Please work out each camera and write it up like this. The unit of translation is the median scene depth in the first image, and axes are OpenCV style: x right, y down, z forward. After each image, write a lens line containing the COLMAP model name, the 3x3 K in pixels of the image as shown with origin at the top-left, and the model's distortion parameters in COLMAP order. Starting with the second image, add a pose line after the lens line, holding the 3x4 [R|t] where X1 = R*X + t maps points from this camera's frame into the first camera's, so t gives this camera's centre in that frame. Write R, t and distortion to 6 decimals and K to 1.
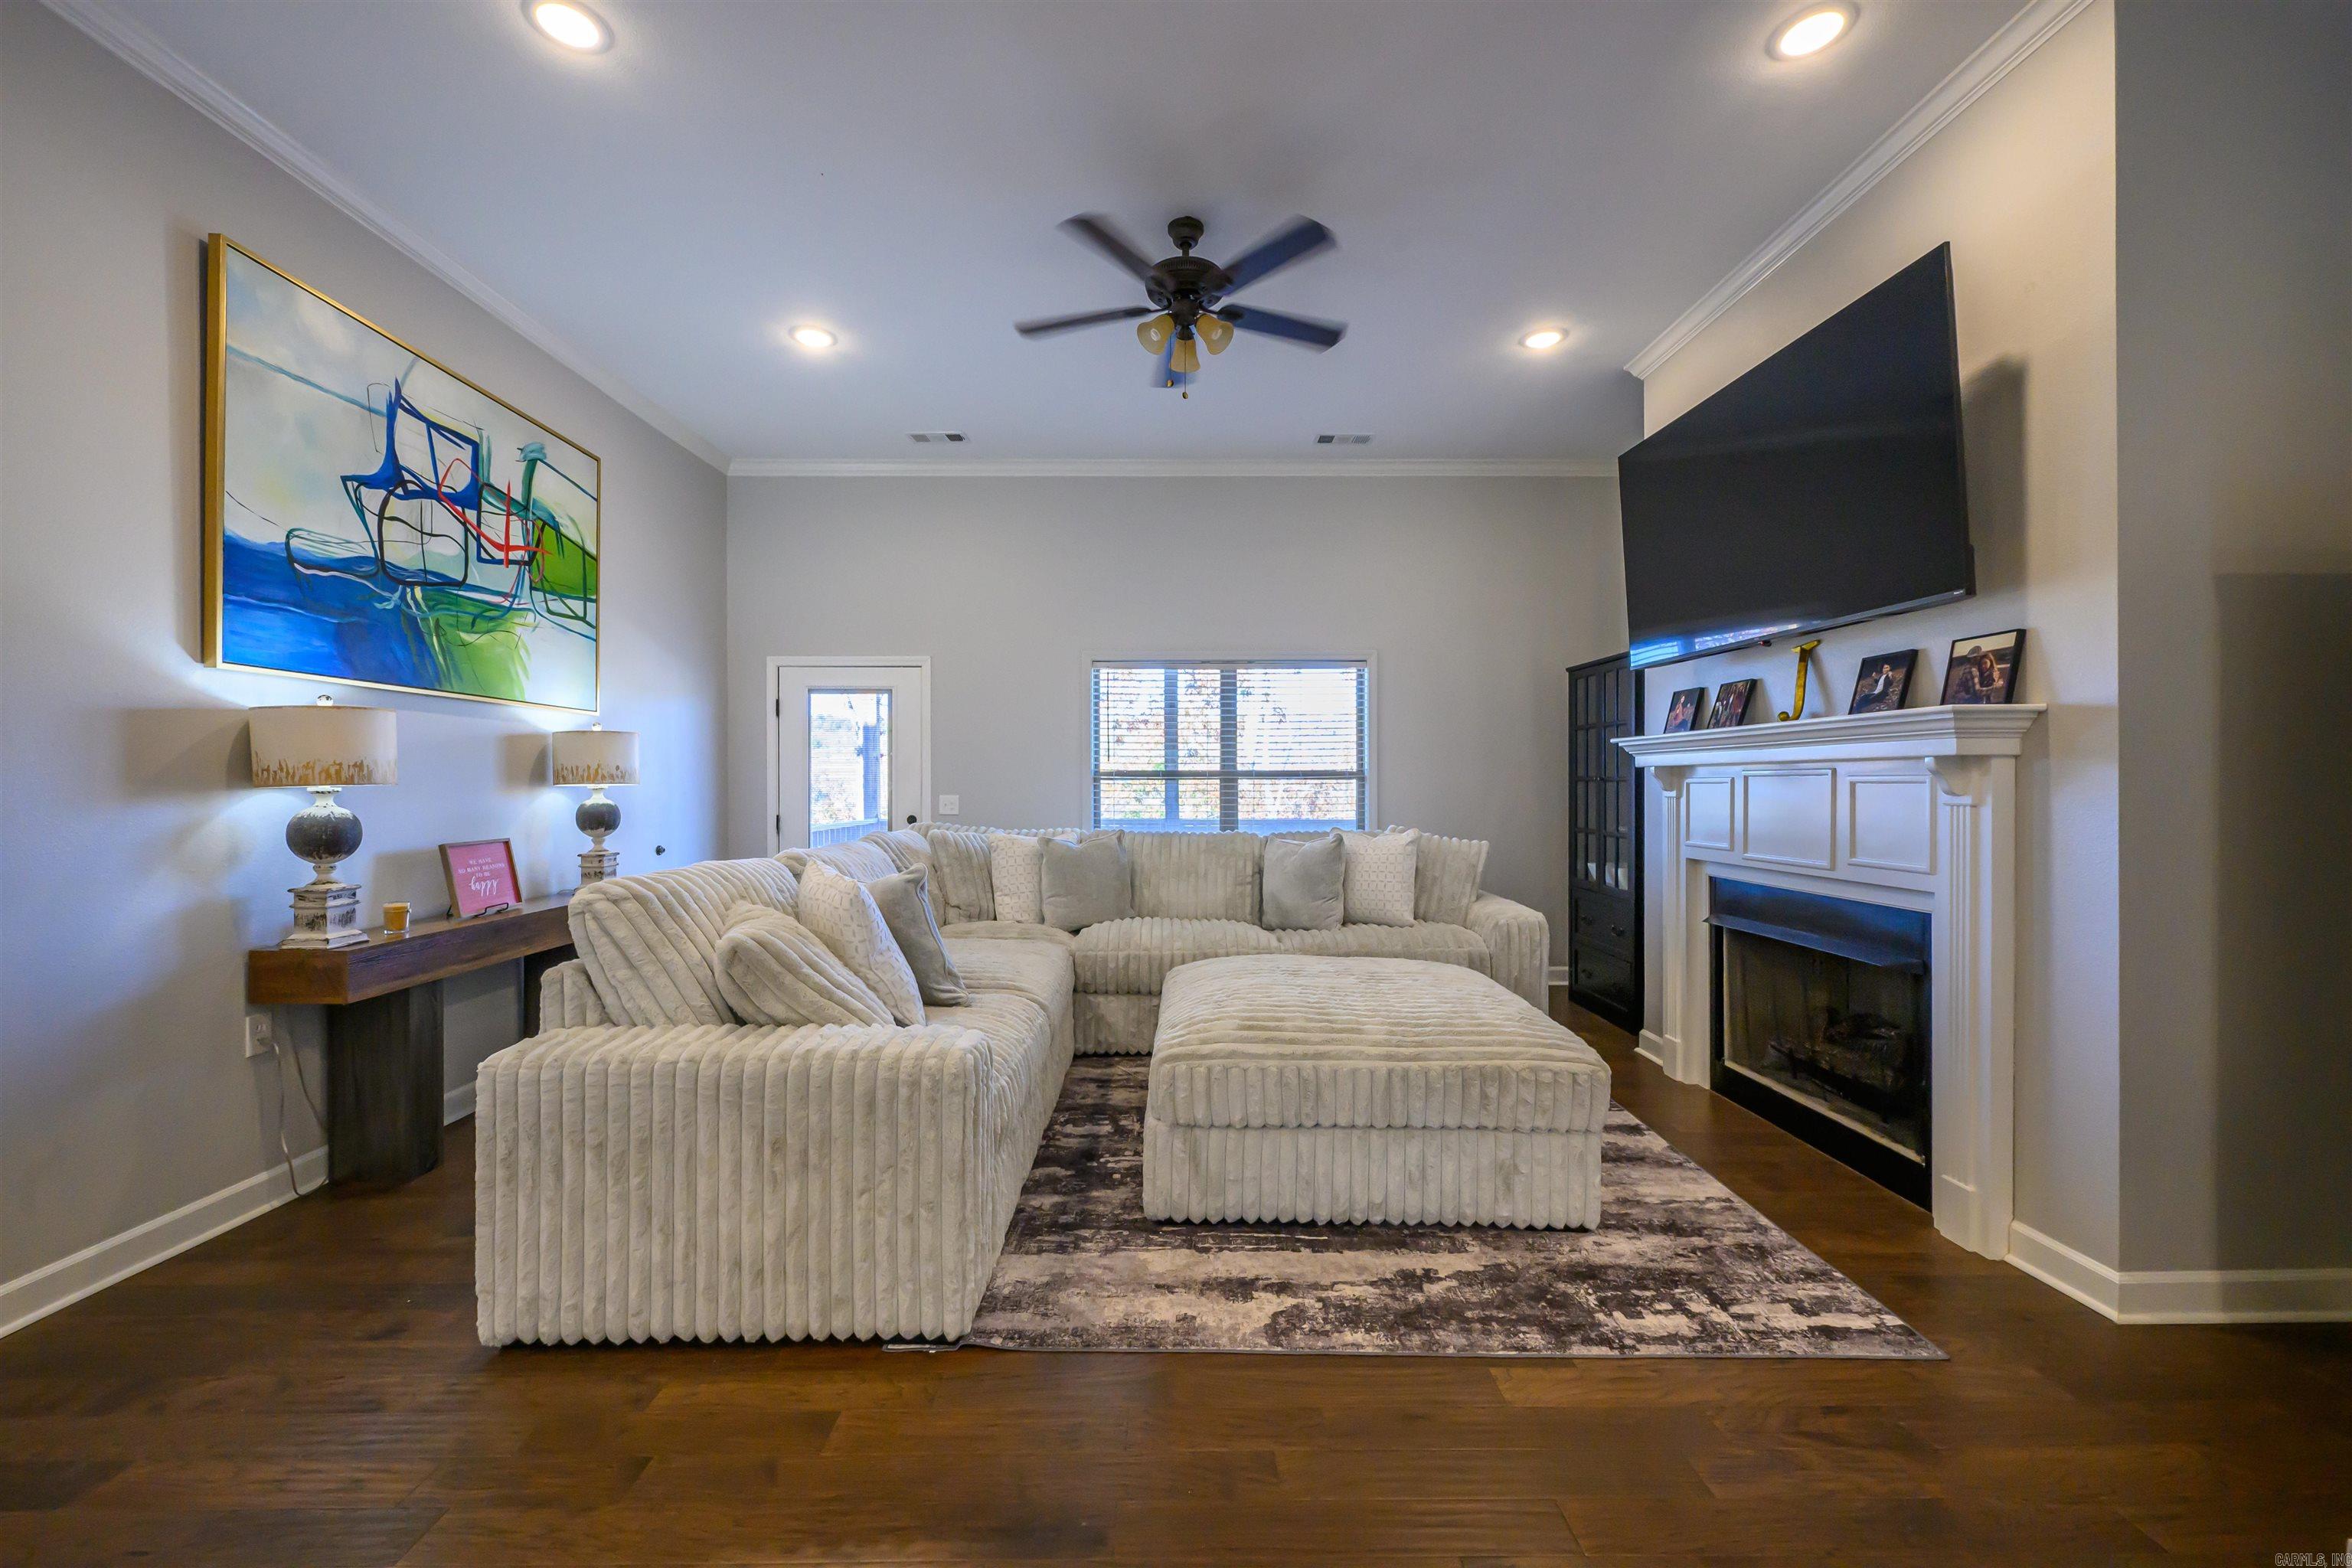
lens RADIAL K [[938.3, 0, 1177.1], [0, 938.3, 787.1], [0, 0, 1]] dist [-0.000207, -0.000066]
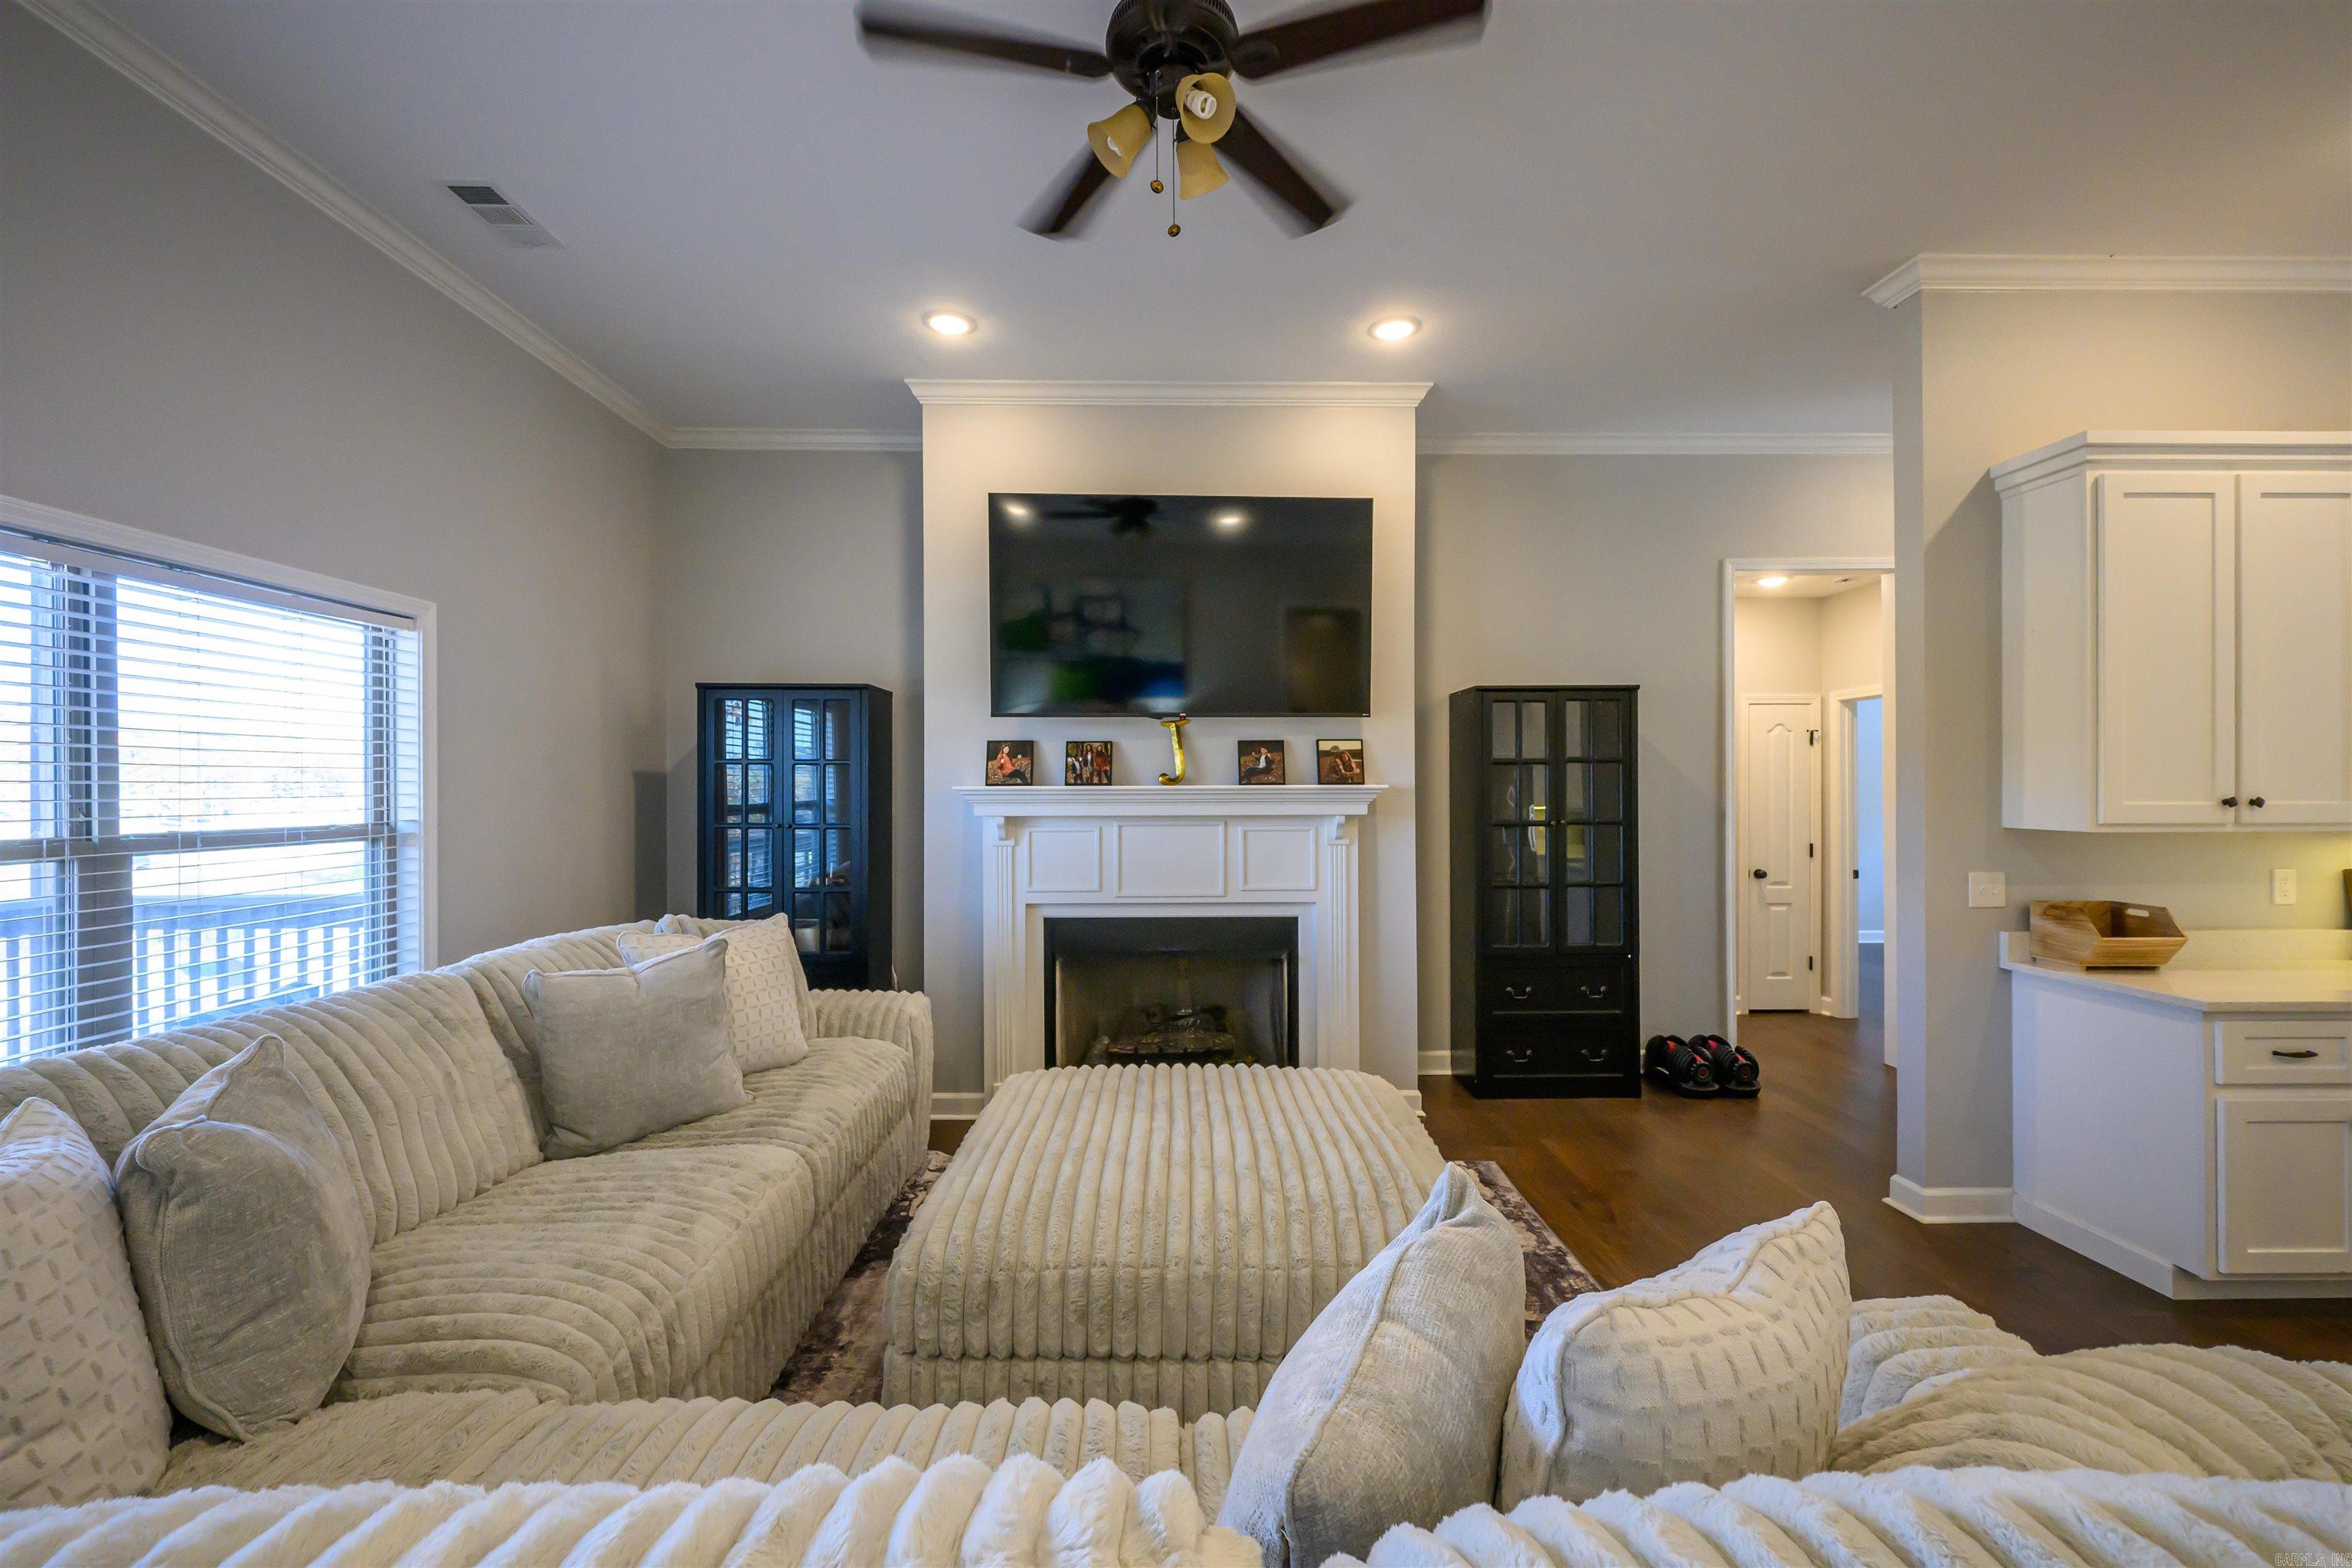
lens RADIAL K [[922.7, 0, 1171.7], [0, 922.7, 786.4], [0, 0, 1]] dist [0.000043, -0.000004]
pose [[-0.005808, 0.002379, 0.999980, -0.531063], [0.006628, 0.999975, -0.002341, -0.056941], [-0.999961, 0.006614, -0.005823, 0.935745]]
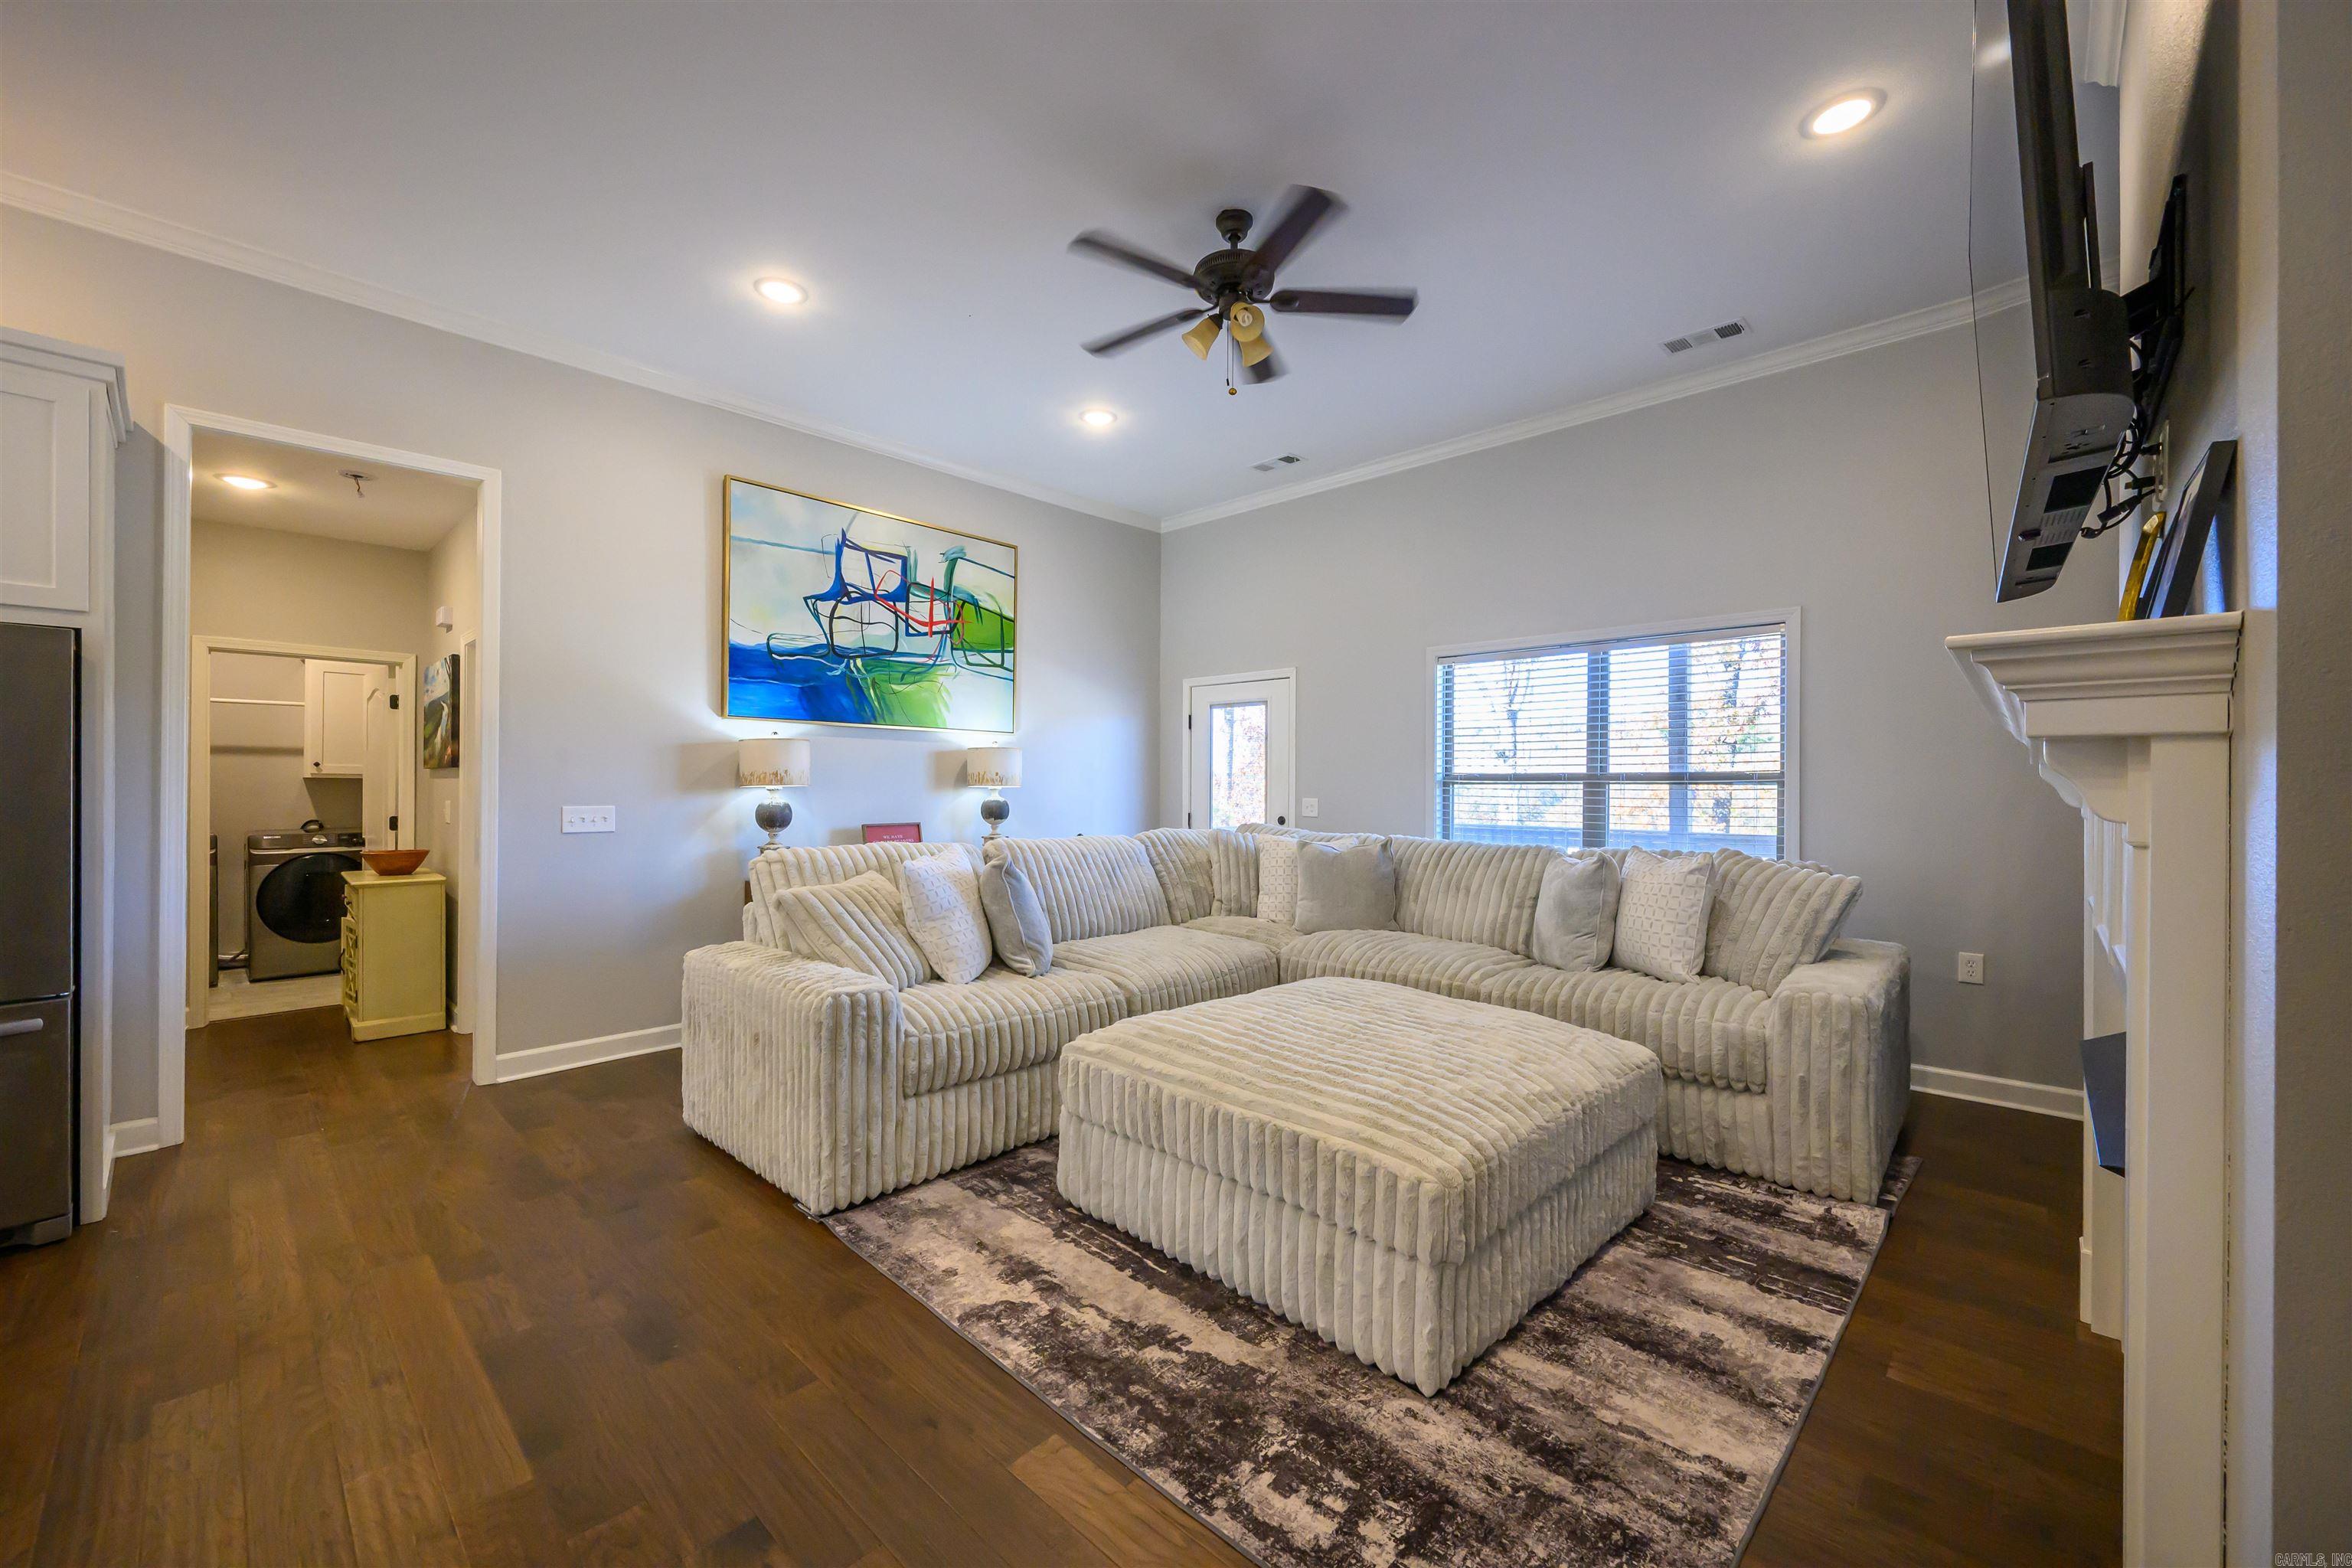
lens RADIAL K [[922.7, 0, 1171.7], [0, 922.7, 786.4], [0, 0, 1]] dist [0.000043, -0.000004]
pose [[0.717887, 0.004481, -0.696145, 0.588434], [-0.008147, 0.999965, -0.001965, -0.002568], [0.696112, 0.007082, 0.717898, 0.247860]]
